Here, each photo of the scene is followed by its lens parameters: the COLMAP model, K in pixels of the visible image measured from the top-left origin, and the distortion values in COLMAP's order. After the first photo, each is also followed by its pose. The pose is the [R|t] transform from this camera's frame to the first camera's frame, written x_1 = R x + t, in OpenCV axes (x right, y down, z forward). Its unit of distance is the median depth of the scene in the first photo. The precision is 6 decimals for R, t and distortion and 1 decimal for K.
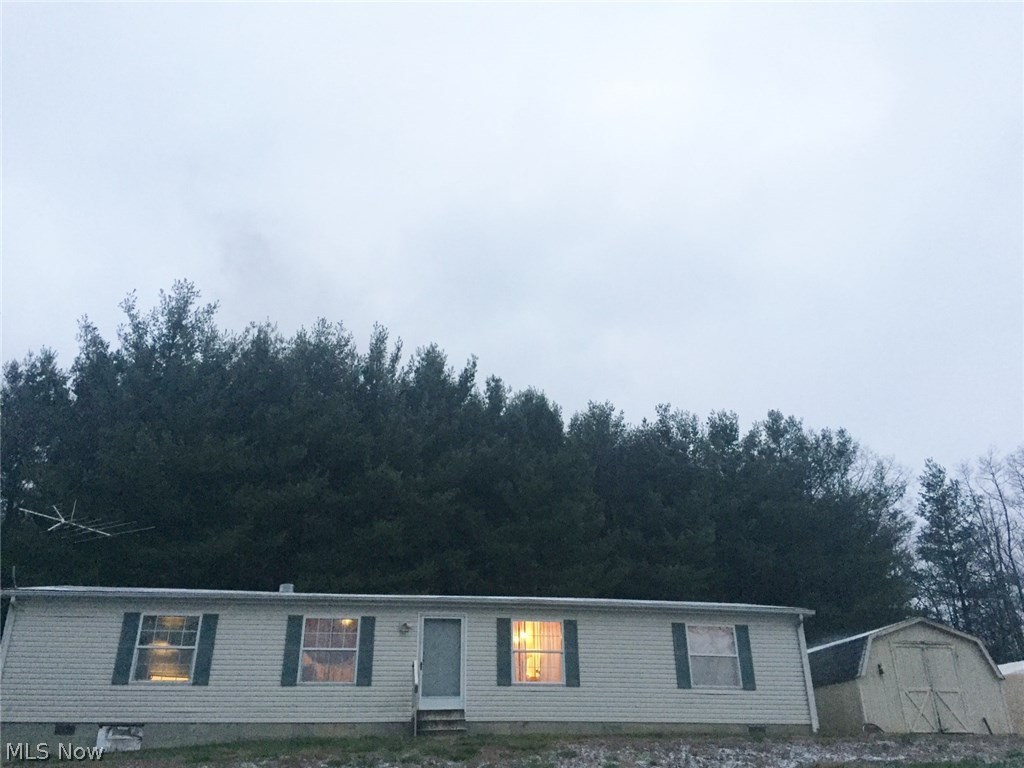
lens RADIAL K [[873.1, 0, 512.0], [0, 873.1, 384.0], [0, 0, 1]] dist [0.093602, -0.101232]
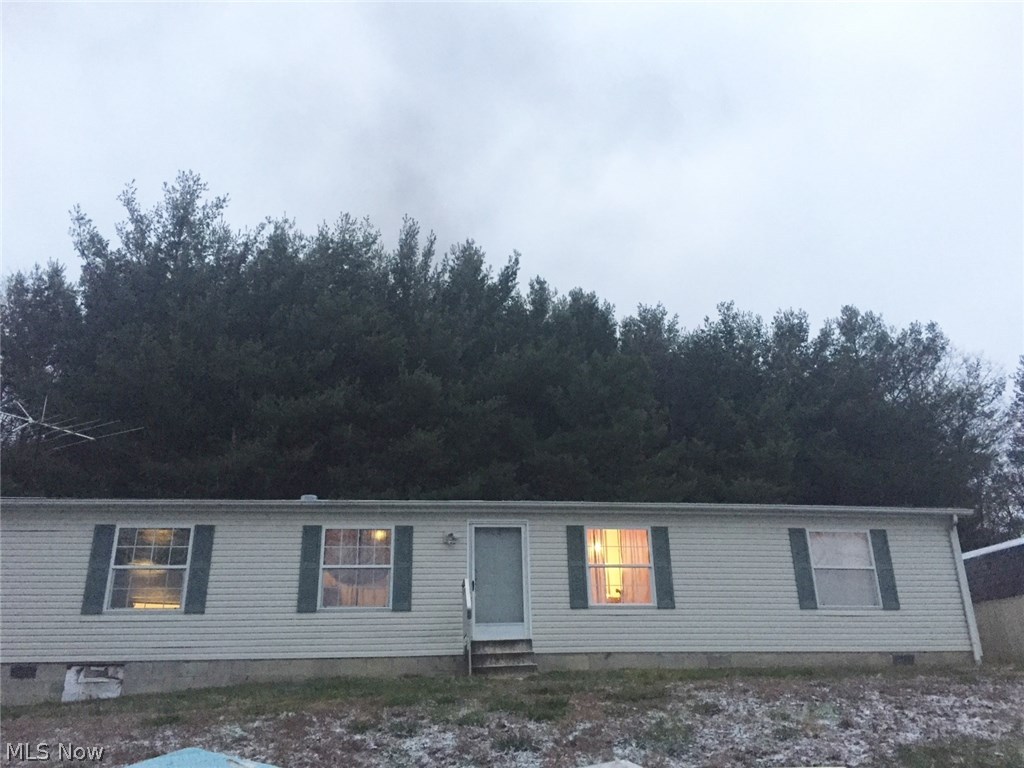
lens RADIAL K [[873.1, 0, 512.0], [0, 873.1, 384.0], [0, 0, 1]] dist [0.093602, -0.101232]
pose [[0.998777, -0.026530, -0.041723, -0.016036], [0.029776, 0.996414, 0.079203, 0.040759], [0.039472, -0.080349, 0.995985, 0.120852]]
